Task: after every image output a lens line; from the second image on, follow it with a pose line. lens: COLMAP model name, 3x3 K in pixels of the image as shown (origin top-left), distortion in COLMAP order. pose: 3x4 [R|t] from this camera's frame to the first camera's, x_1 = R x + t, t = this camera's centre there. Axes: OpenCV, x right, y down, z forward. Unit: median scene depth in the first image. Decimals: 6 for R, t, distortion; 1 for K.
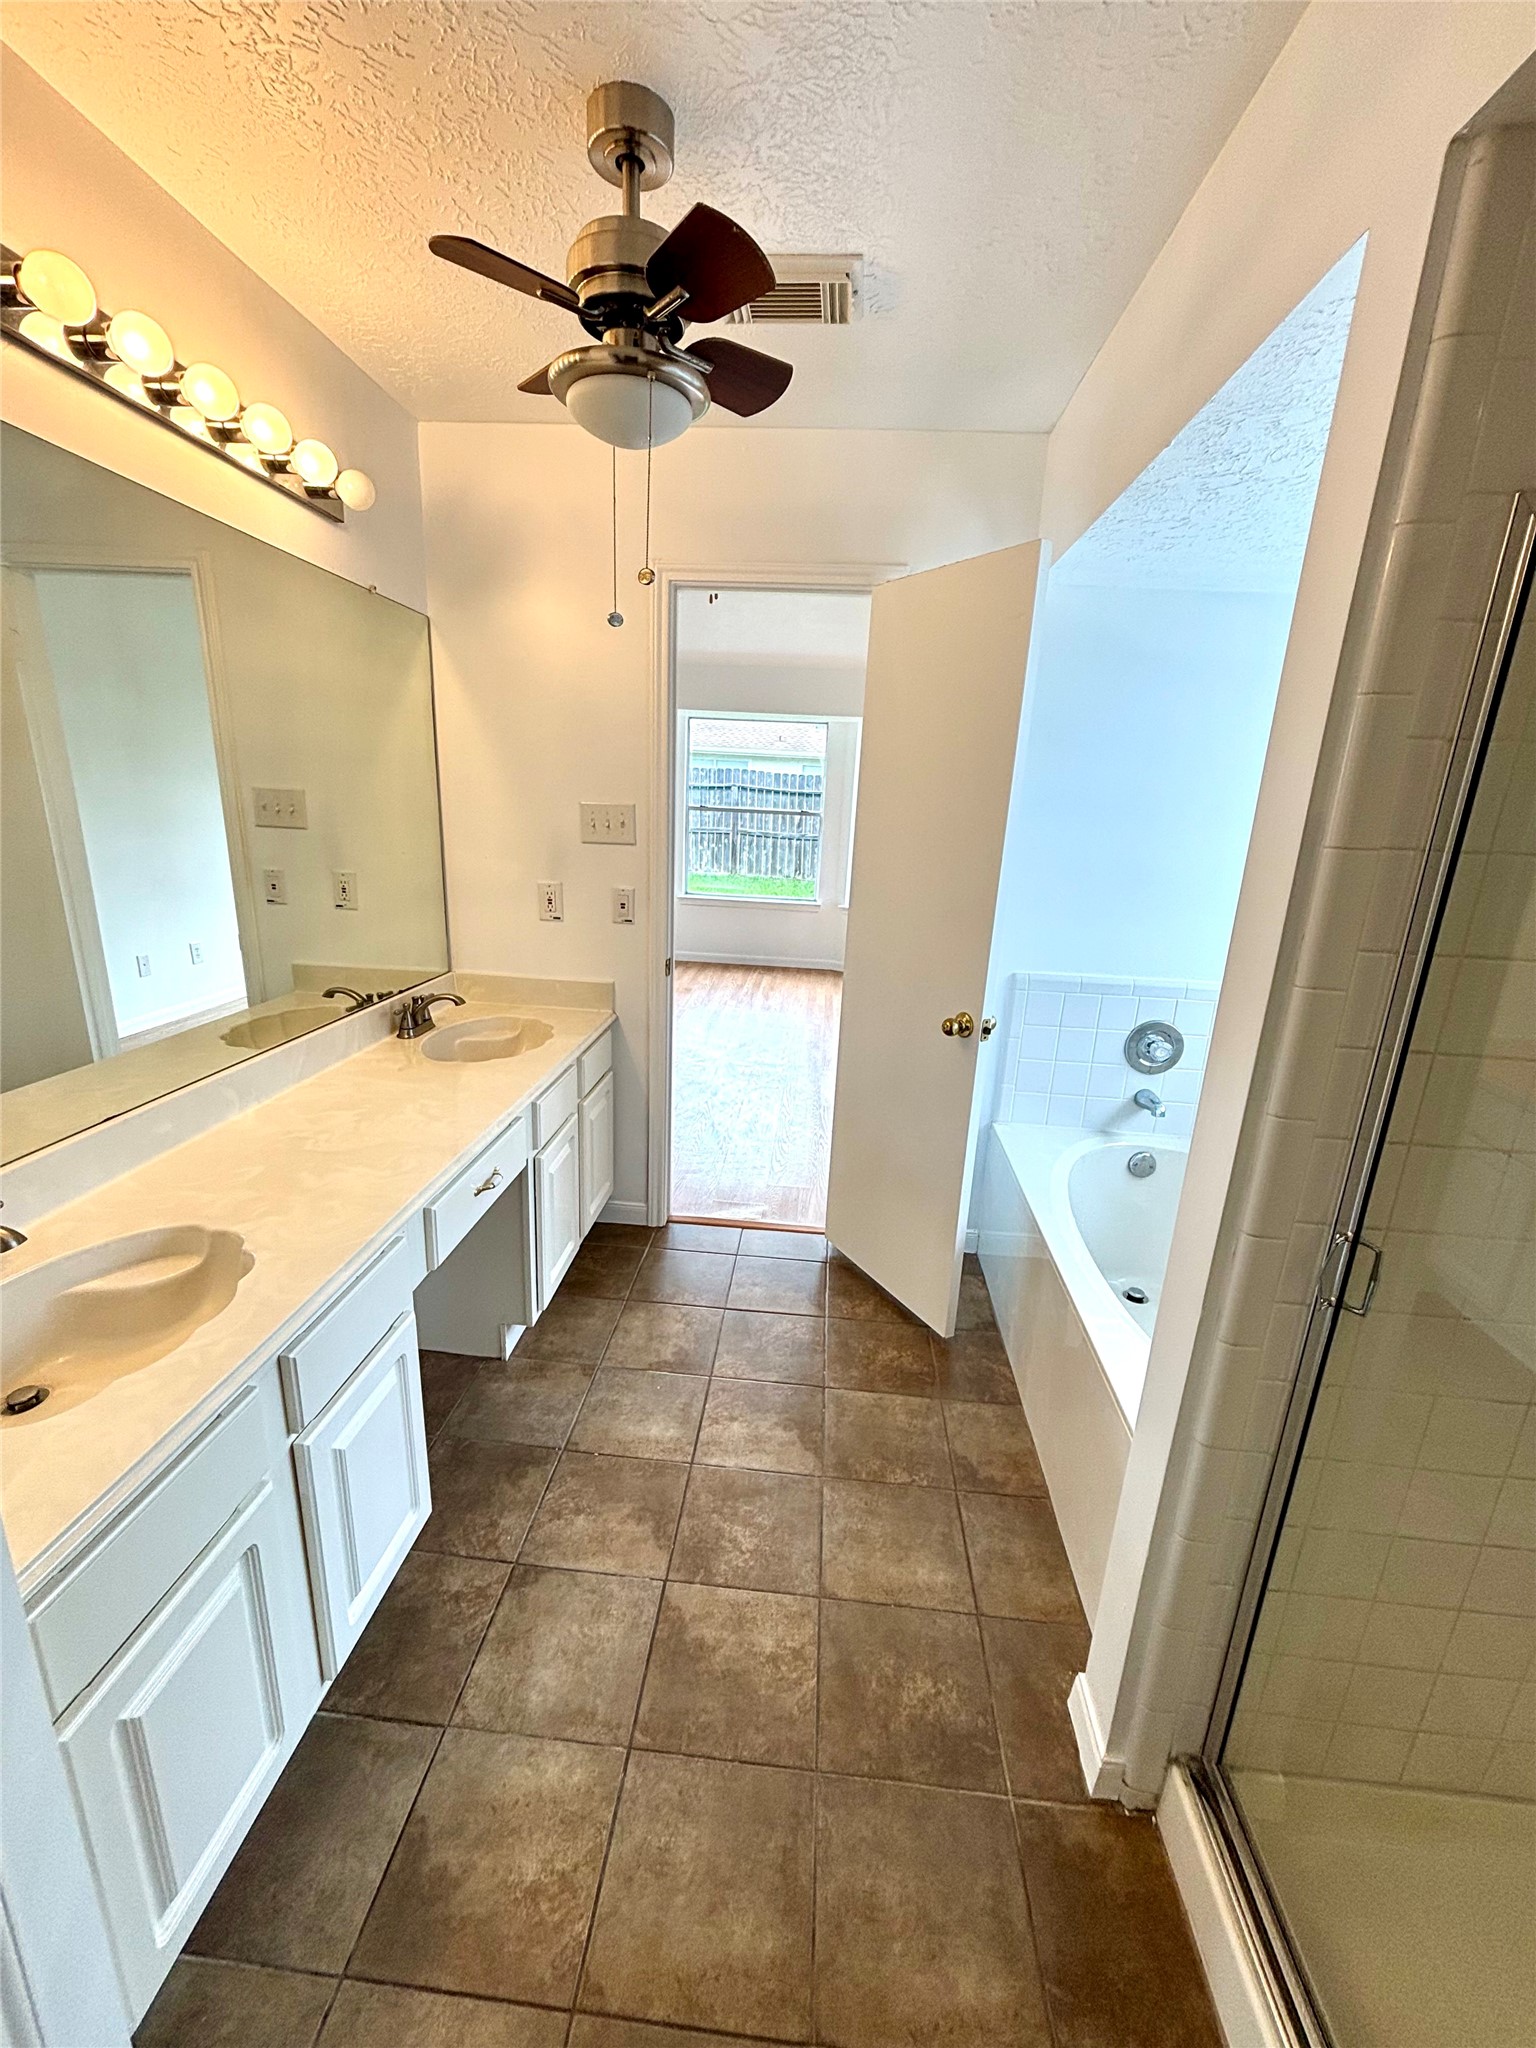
lens RADIAL K [[823.3, 0, 768.4], [0, 823.3, 1015.9], [0, 0, 1]] dist [0.000099, 0.000069]
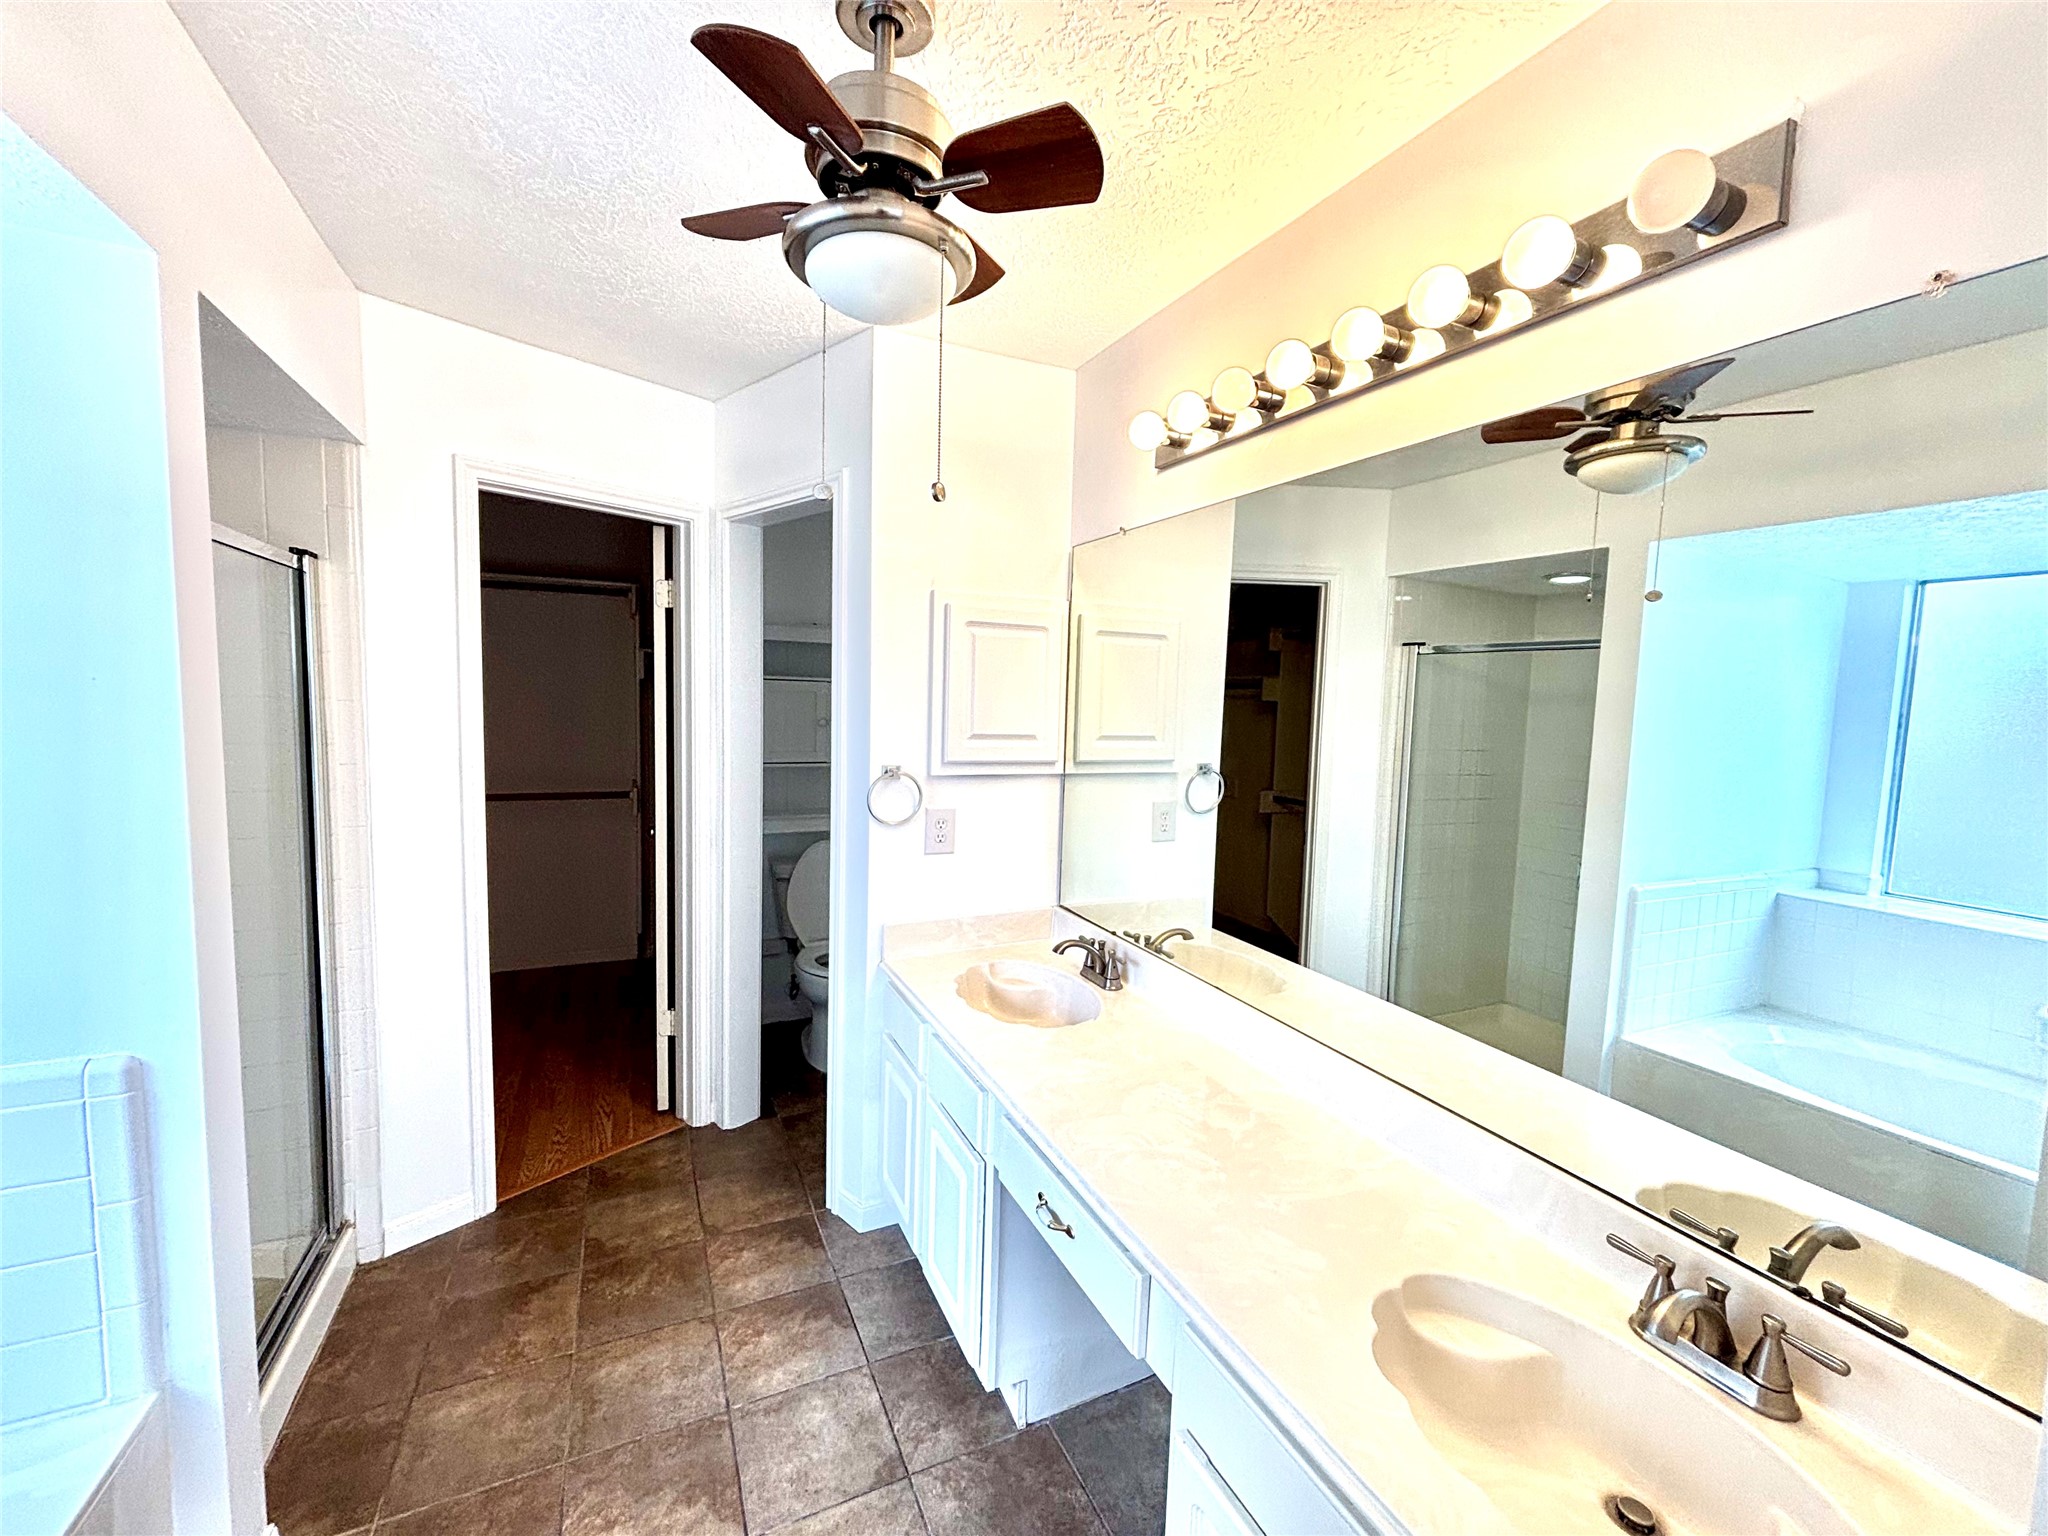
lens RADIAL K [[823.3, 0, 1022.7], [0, 823.3, 771.4], [0, 0, 1]] dist [0.000099, 0.000069]
pose [[-0.863652, -0.022583, -0.503583, 0.097453], [-0.193093, 0.937619, 0.289111, -0.473726], [0.465640, 0.346930, -0.814137, 1.703473]]
